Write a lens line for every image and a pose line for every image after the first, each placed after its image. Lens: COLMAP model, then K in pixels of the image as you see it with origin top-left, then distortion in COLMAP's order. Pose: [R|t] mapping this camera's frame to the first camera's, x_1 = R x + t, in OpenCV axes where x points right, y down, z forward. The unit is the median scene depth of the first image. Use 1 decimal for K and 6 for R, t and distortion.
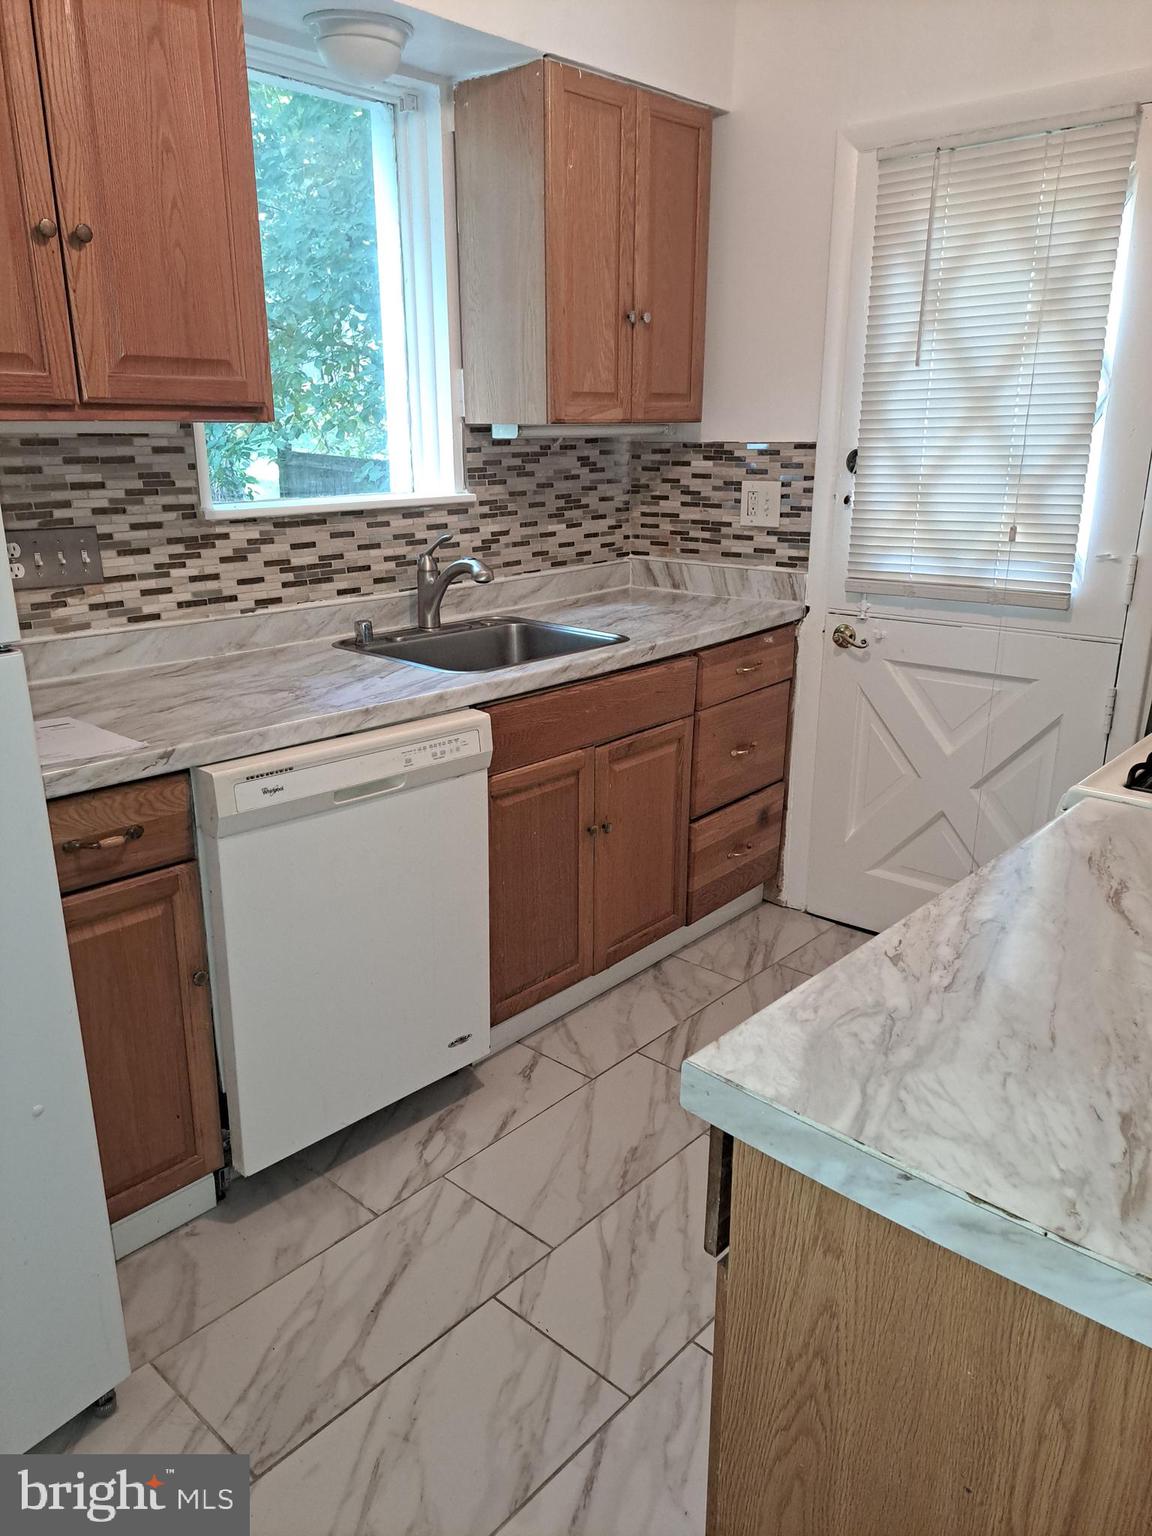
lens RADIAL K [[1127.3, 0, 539.7], [0, 1127.3, 807.3], [0, 0, 1]] dist [0.052514, -0.065696]
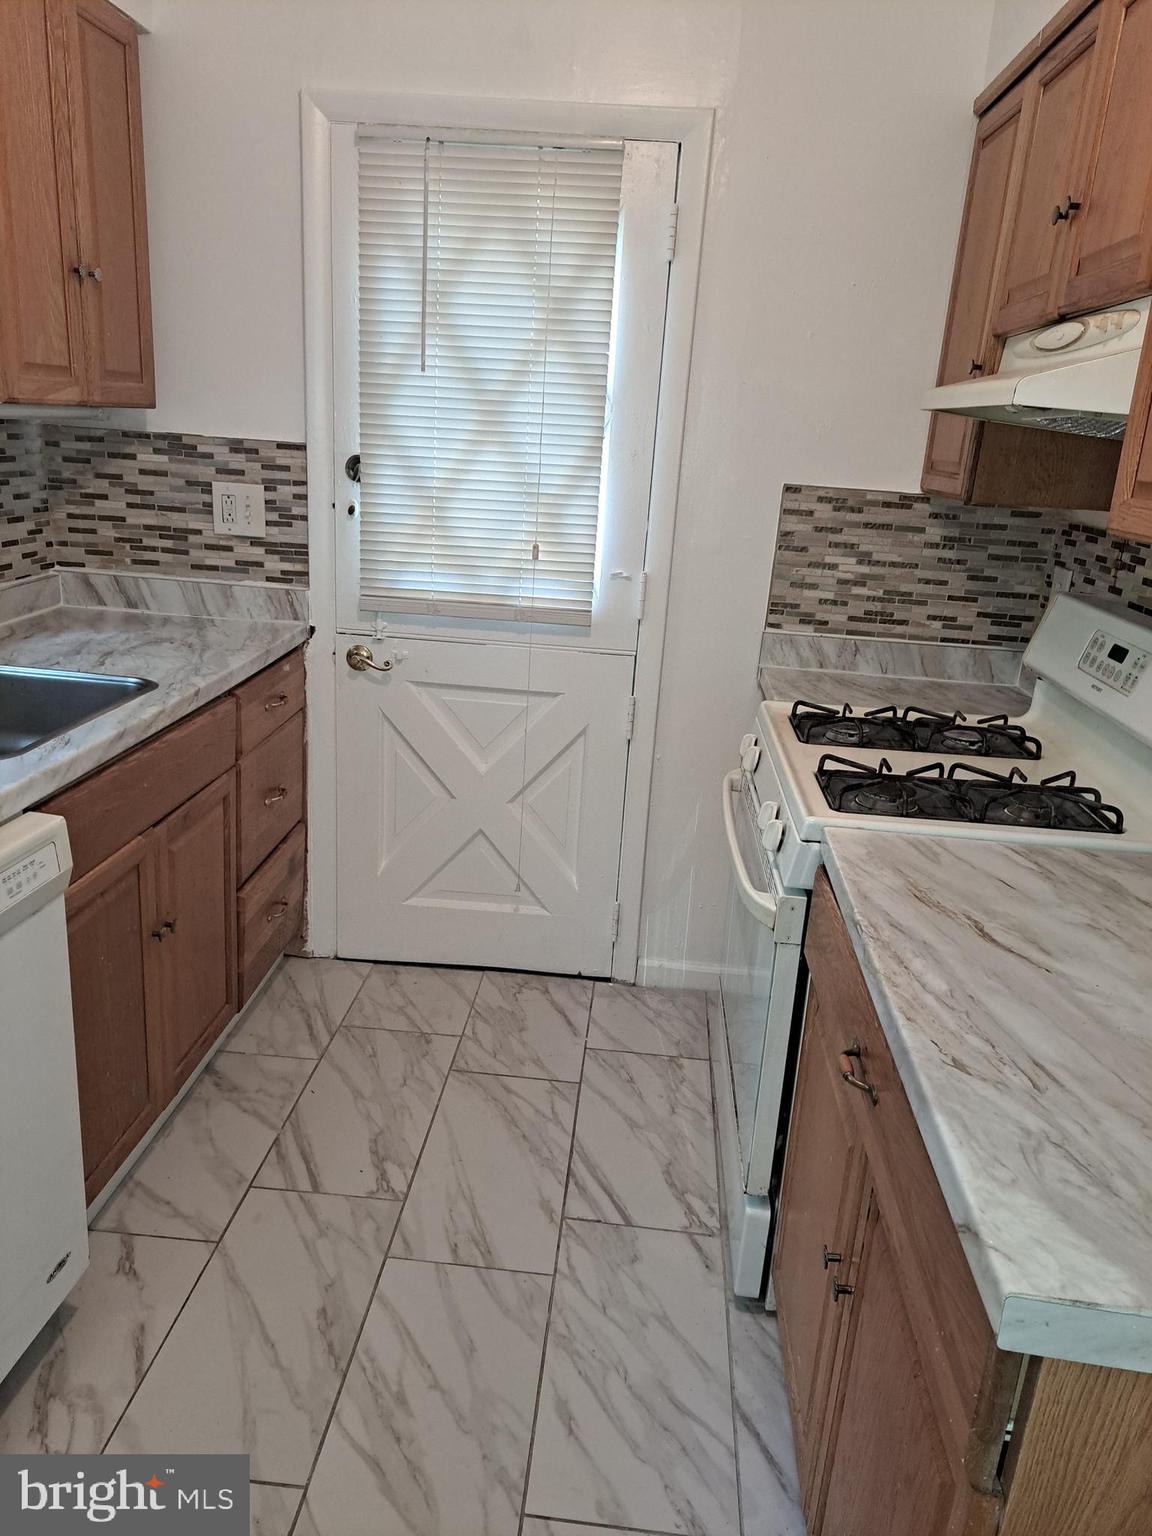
lens RADIAL K [[1127.3, 0, 597.6], [0, 1127.3, 806.8], [0, 0, 1]] dist [0.052514, -0.065696]
pose [[0.766033, -0.149318, 0.625217, -0.190653], [0.137429, 0.988200, 0.067626, -0.074134], [-0.627938, 0.034119, 0.777515, 0.188013]]
